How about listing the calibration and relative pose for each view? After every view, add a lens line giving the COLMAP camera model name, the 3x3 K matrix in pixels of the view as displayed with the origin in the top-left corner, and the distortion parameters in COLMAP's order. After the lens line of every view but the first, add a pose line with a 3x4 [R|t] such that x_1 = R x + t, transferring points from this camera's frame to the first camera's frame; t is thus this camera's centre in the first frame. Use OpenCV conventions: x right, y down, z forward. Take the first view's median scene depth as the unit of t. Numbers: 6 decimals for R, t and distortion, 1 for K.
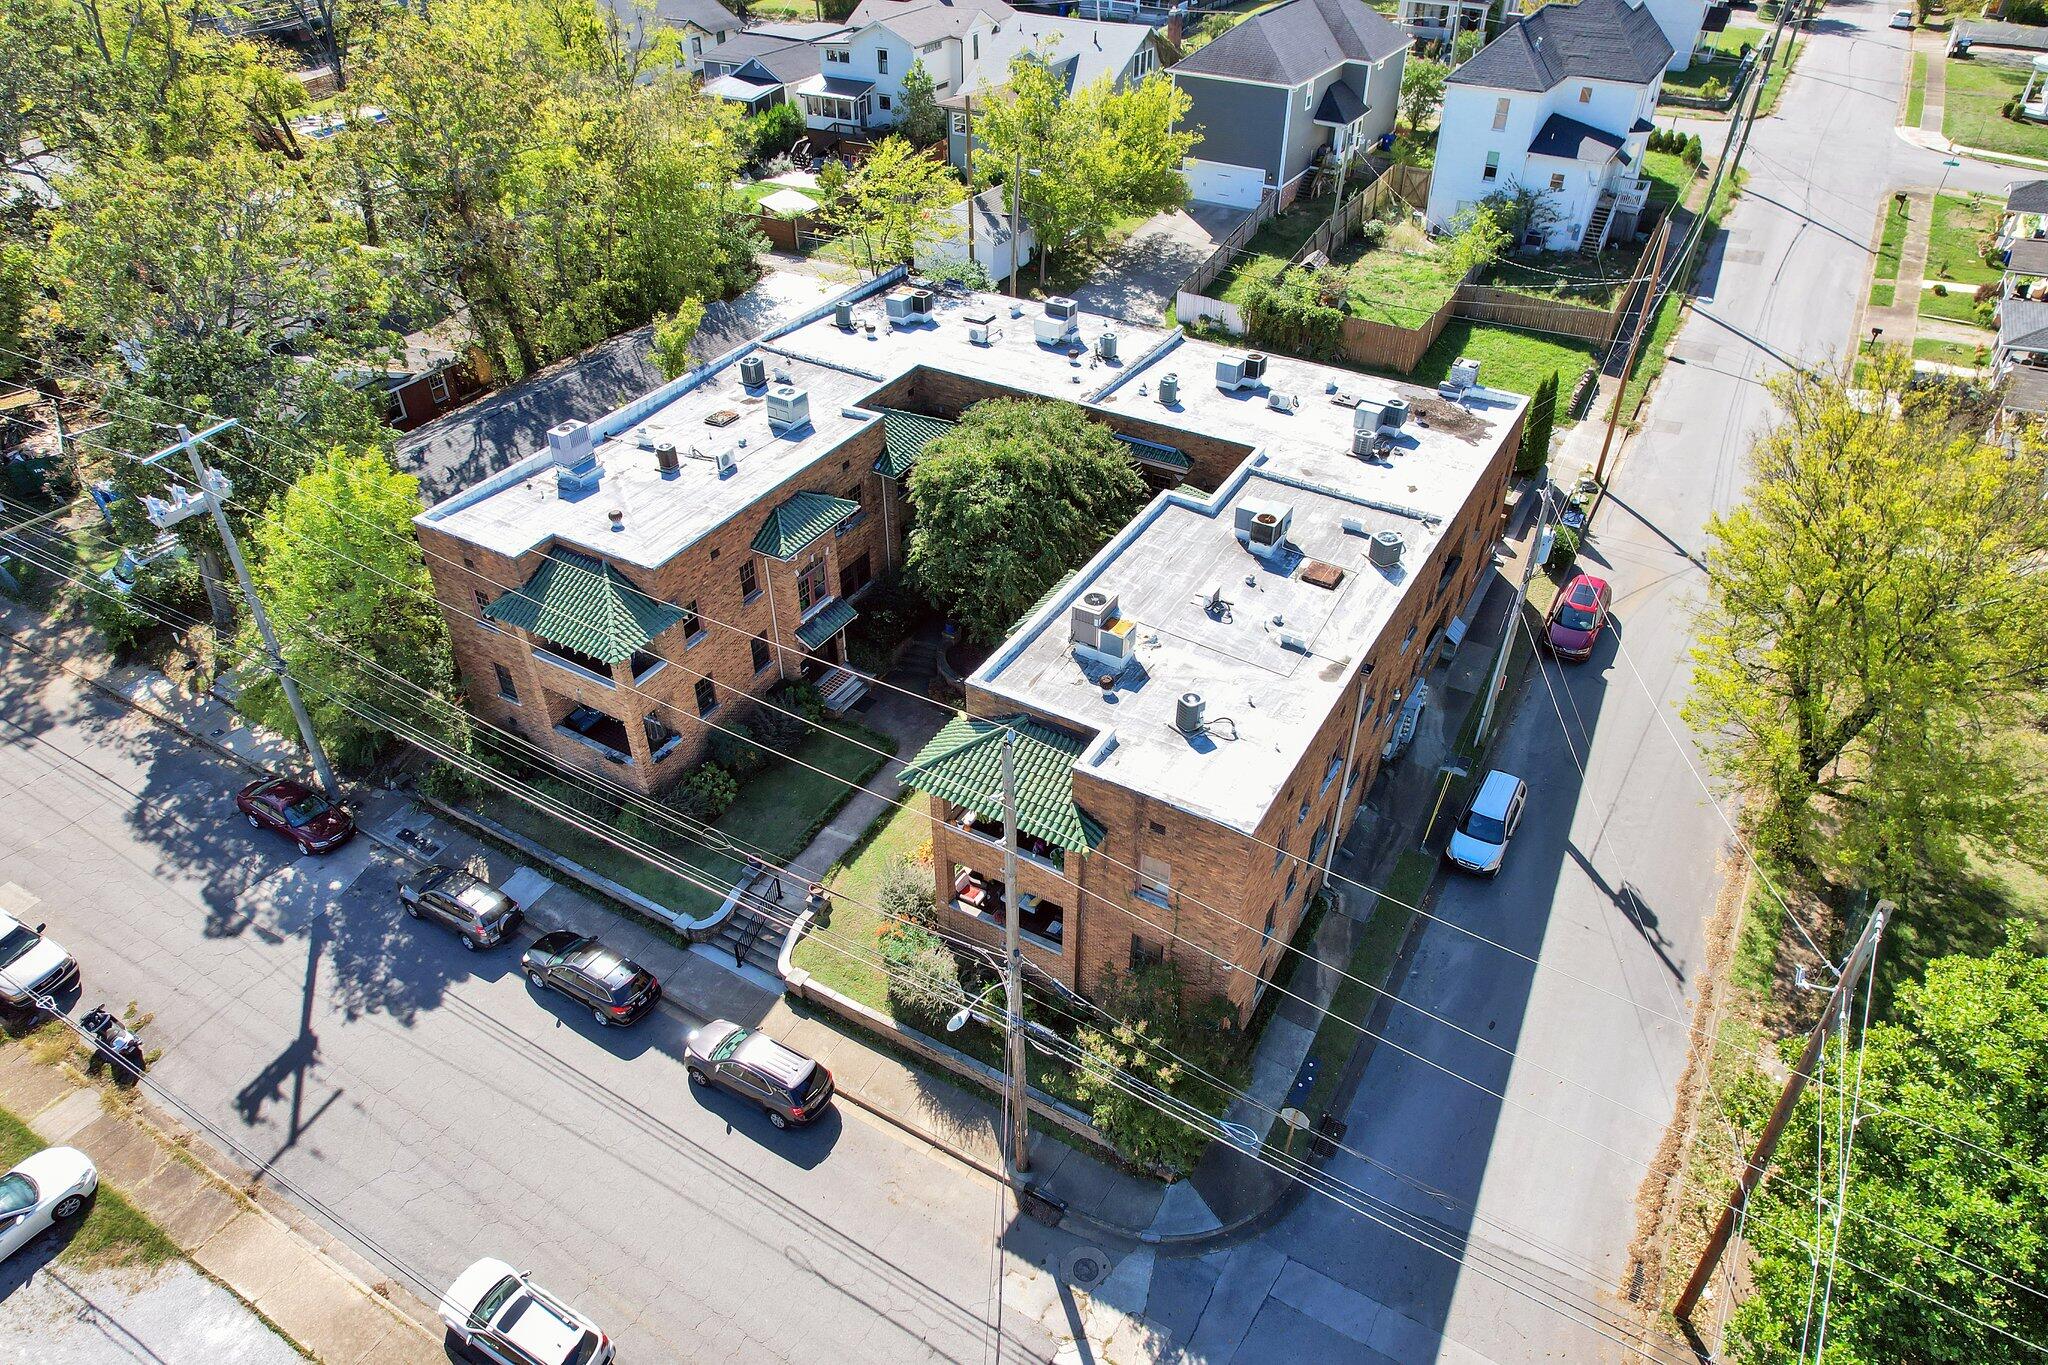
lens RADIAL K [[1264.3, 0, 1023.2], [0, 1264.3, 684.2], [0, 0, 1]] dist [0.000806, 0.000459]
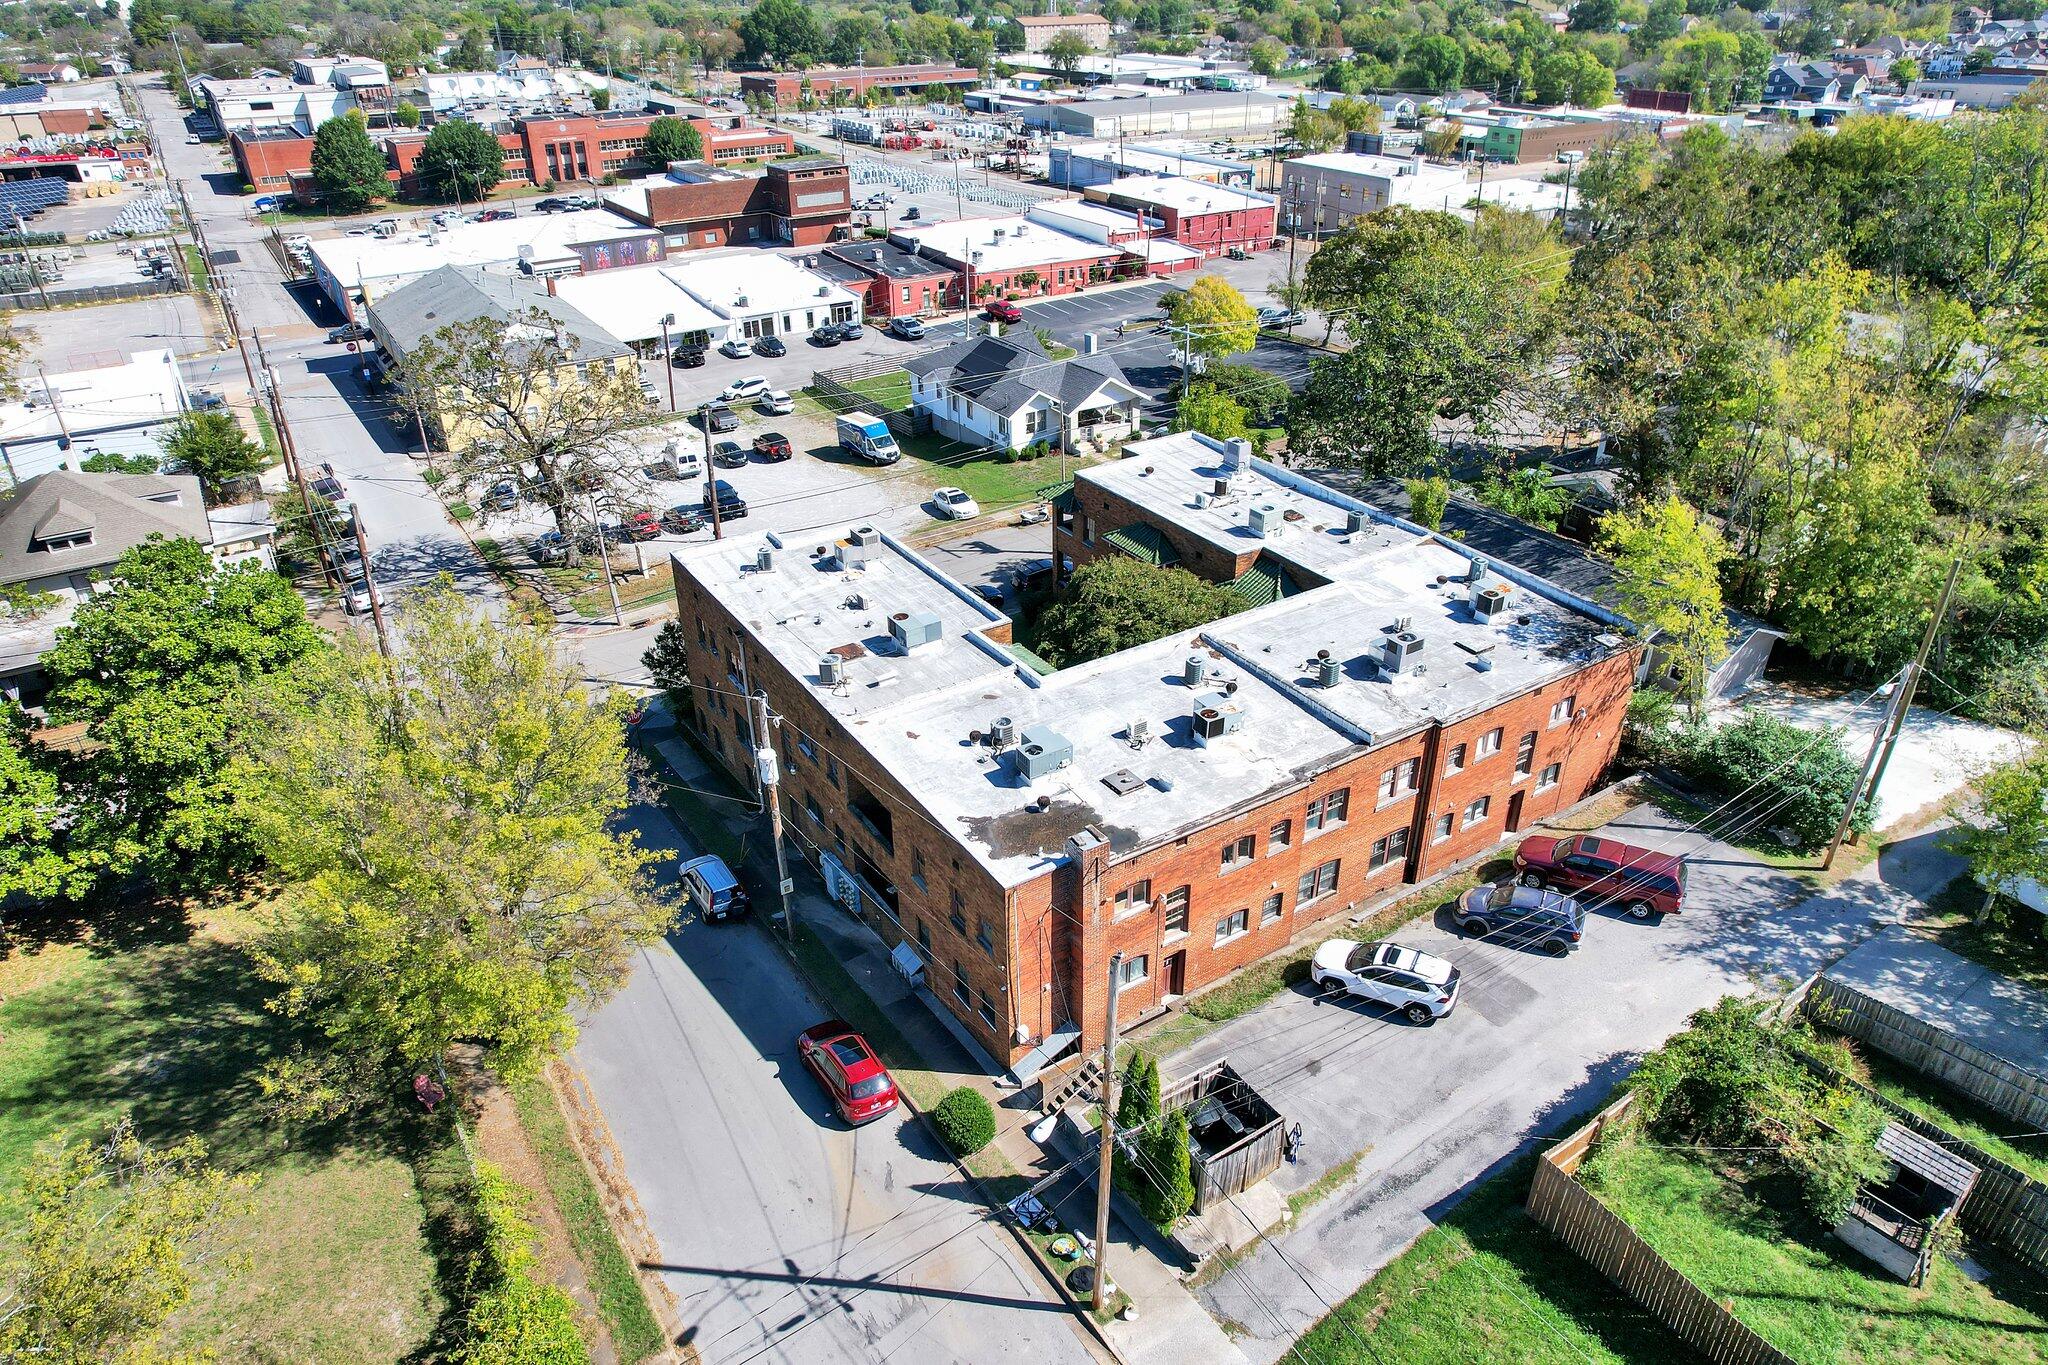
lens RADIAL K [[1264.3, 0, 1020.7], [0, 1264.3, 679.6], [0, 0, 1]] dist [0.000806, 0.000459]
pose [[-0.449483, 0.446828, -0.773505, 1.040095], [-0.538416, 0.555428, 0.633725, -0.869460], [0.712793, 0.701316, -0.009076, 1.065405]]
